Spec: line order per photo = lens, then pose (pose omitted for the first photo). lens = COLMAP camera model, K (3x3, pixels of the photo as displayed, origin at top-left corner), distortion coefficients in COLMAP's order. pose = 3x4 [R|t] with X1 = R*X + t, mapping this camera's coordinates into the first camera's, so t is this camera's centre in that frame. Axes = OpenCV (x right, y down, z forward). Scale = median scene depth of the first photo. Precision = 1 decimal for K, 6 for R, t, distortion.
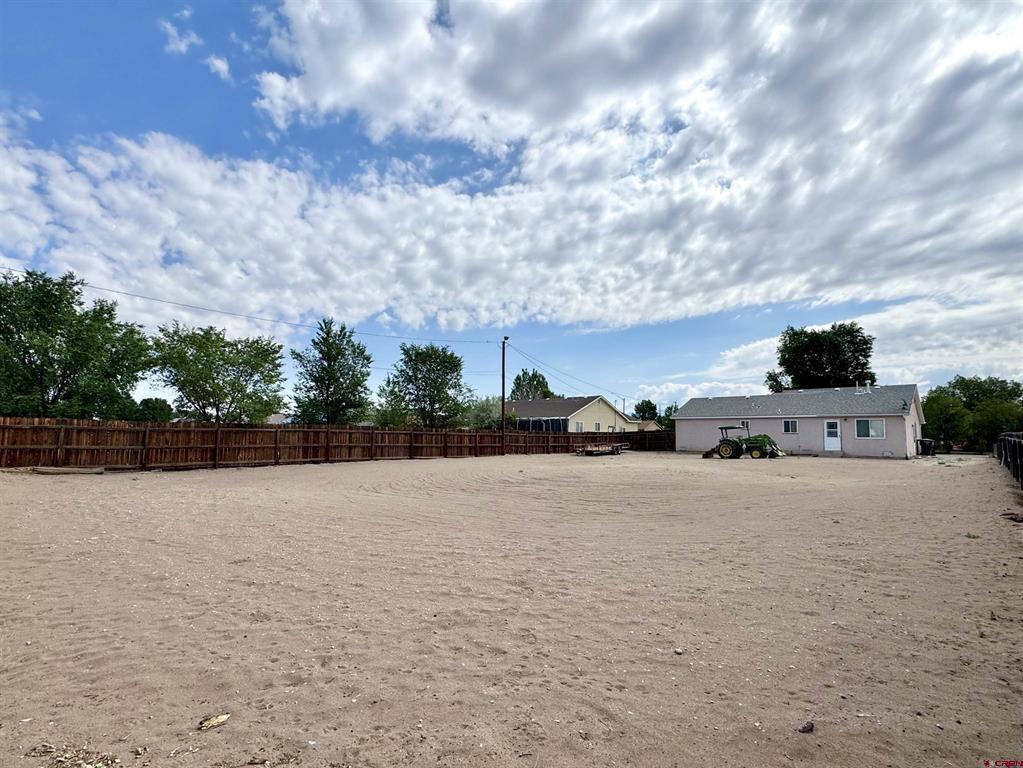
lens RADIAL K [[428.4, 0, 509.0], [0, 428.4, 384.4], [0, 0, 1]] dist [-0.013926, -0.000938]
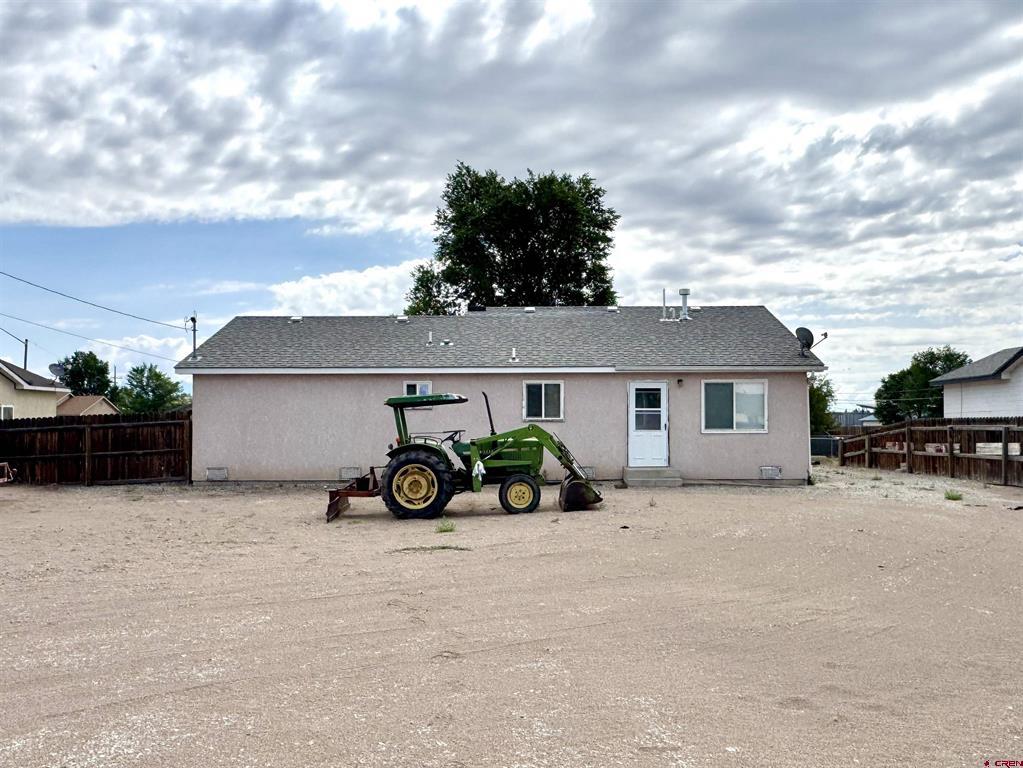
lens RADIAL K [[860.0, 0, 510.7], [0, 860.0, 386.8], [0, 0, 1]] dist [-0.002891, 0.002393]
pose [[0.716968, 0.018793, 0.696853, 0.149208], [-0.068732, 0.996672, 0.043837, 0.054456], [-0.693710, -0.079326, 0.715873, 0.481174]]
